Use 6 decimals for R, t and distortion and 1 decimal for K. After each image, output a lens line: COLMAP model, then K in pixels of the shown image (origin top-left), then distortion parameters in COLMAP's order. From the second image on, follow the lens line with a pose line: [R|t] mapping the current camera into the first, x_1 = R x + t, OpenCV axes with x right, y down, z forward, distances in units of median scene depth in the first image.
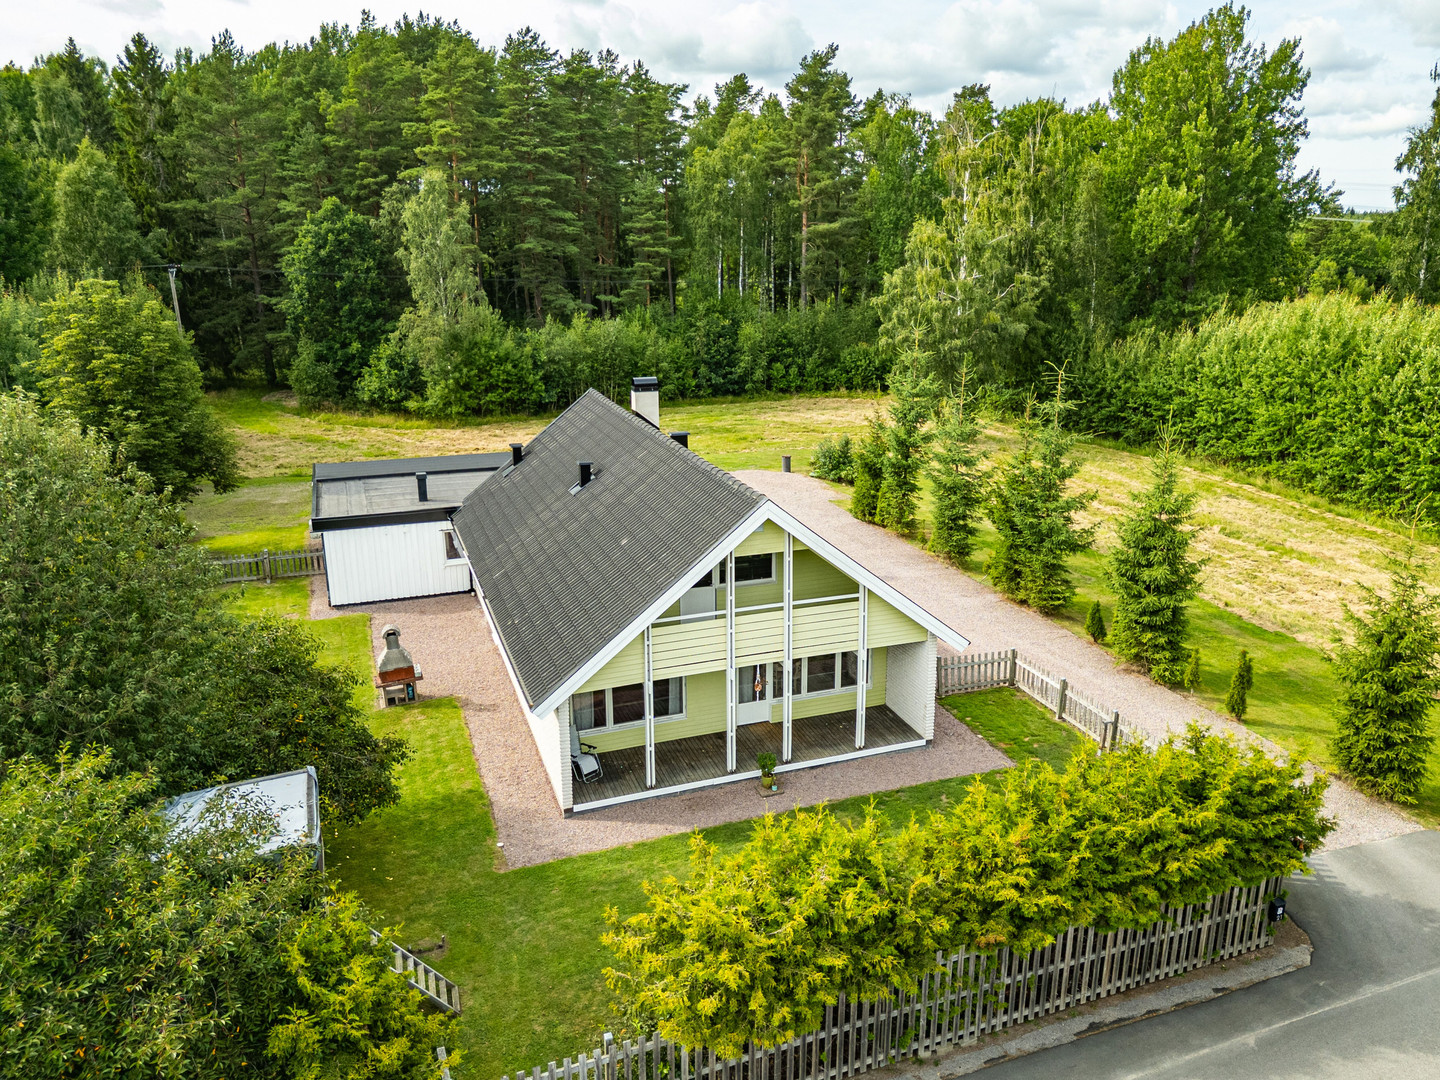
lens RADIAL K [[1074.8, 0, 762.2], [0, 1074.8, 538.2], [0, 0, 1]] dist [0.062483, -0.061100]
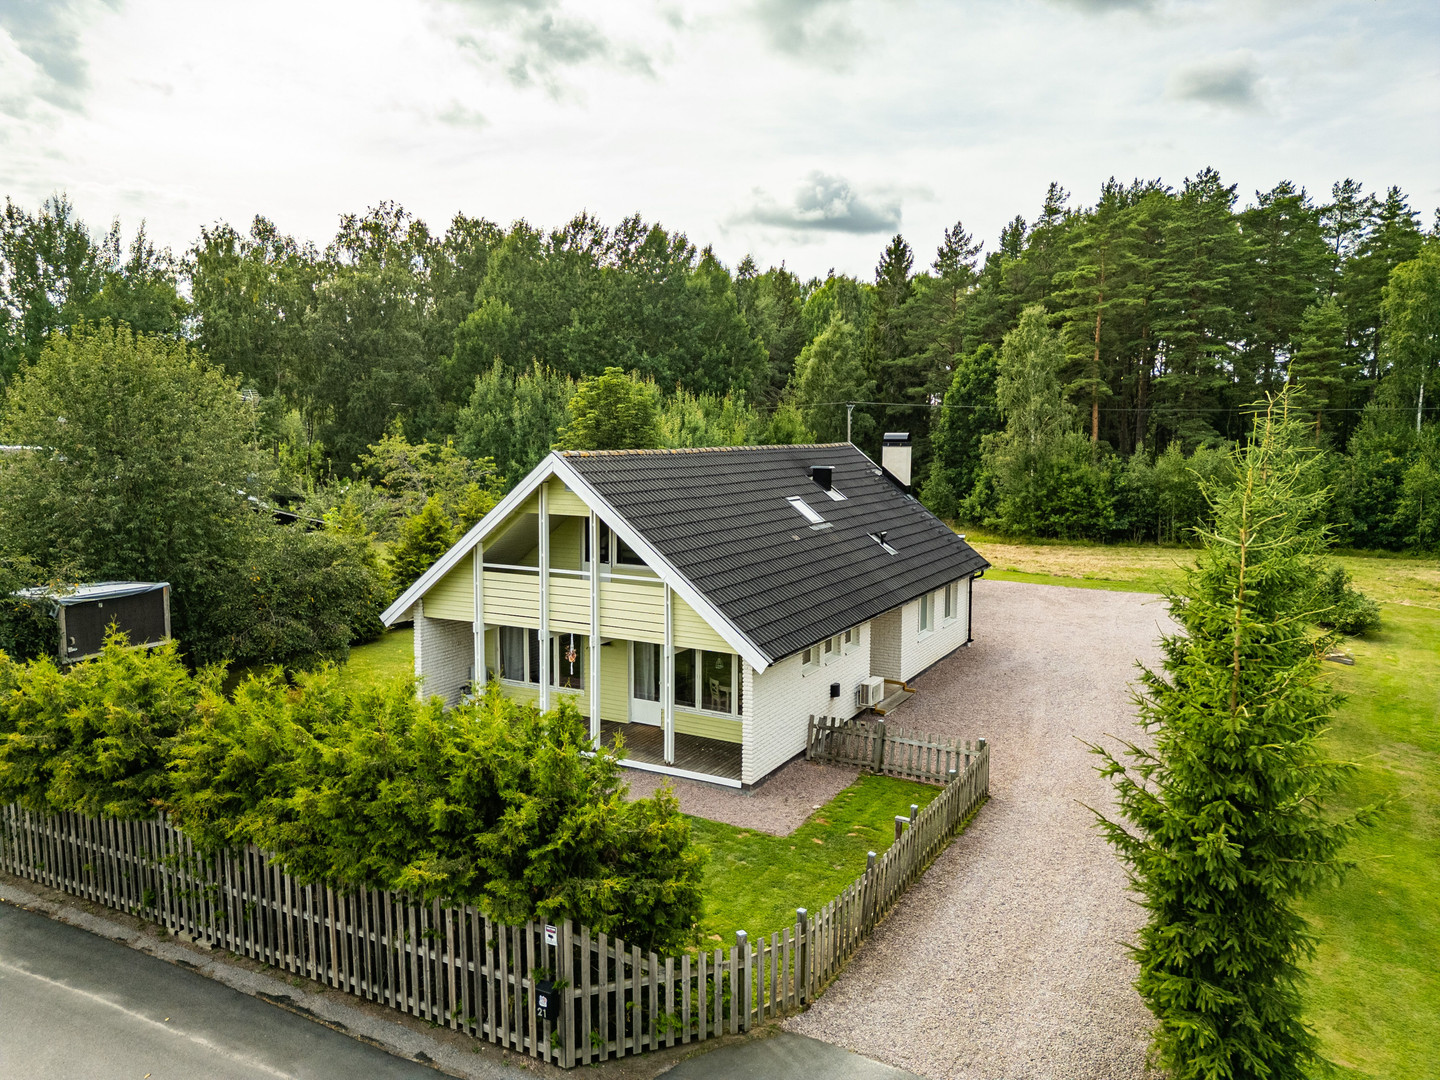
lens RADIAL K [[1010.6, 0, 719.0], [0, 1010.6, 535.7], [0, 0, 1]] dist [0.060656, -0.050764]
pose [[0.644318, 0.079228, -0.760643, 0.435509], [-0.212297, 0.974057, -0.078373, 0.041397], [0.734700, 0.211980, 0.644423, 0.272975]]
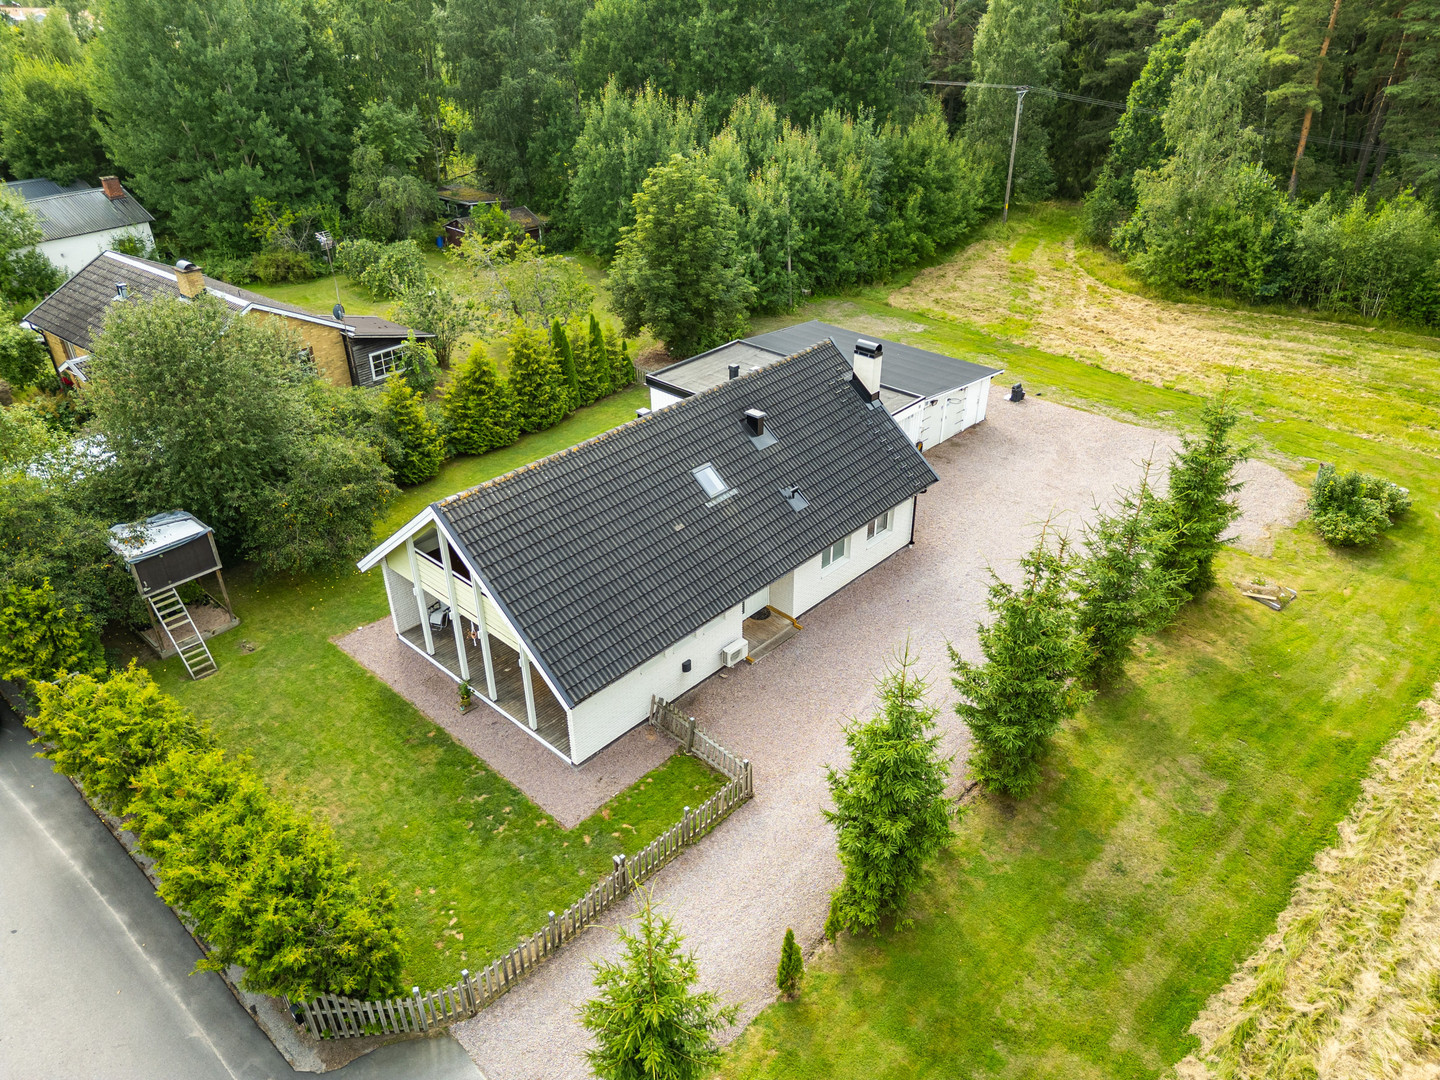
lens RADIAL K [[1010.6, 0, 719.0], [0, 1010.6, 535.7], [0, 0, 1]] dist [0.060656, -0.050764]
pose [[0.431971, 0.450315, -0.781420, 0.569722], [-0.234261, 0.892713, 0.384949, -0.281930], [0.870932, 0.016769, 0.491117, 0.372983]]
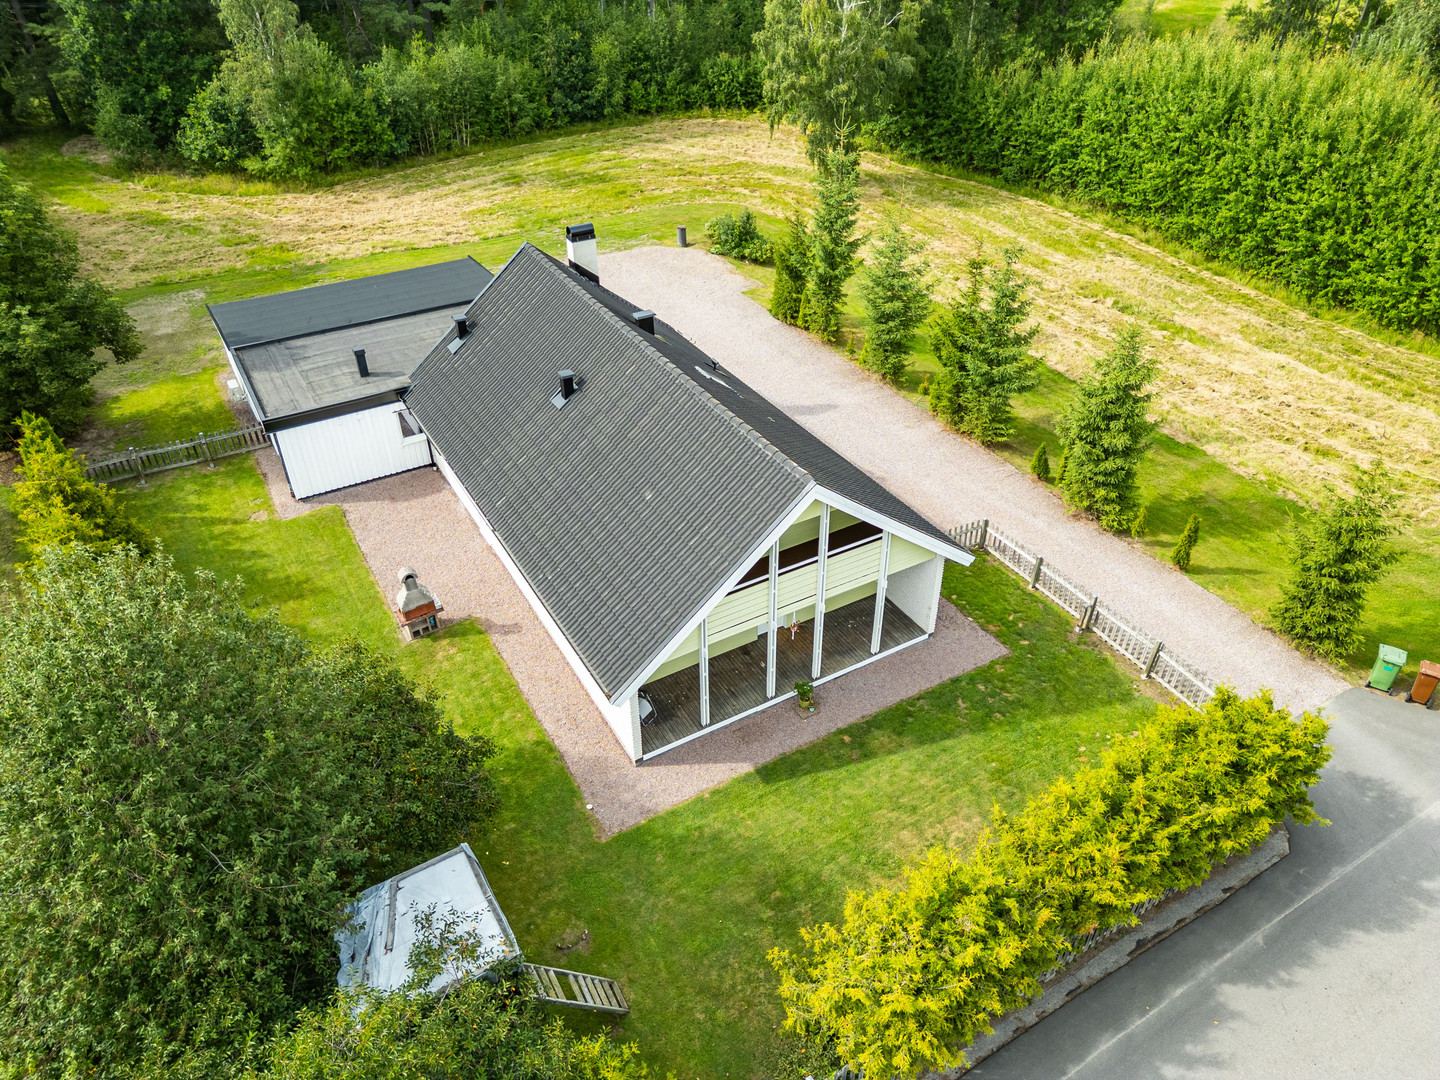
lens RADIAL K [[1010.6, 0, 719.0], [0, 1010.6, 535.7], [0, 0, 1]] dist [0.060656, -0.050764]
pose [[0.988298, -0.099930, 0.115243, -0.105290], [0.055392, 0.939064, 0.339251, -0.167759], [-0.142122, -0.328898, 0.933610, 0.052332]]
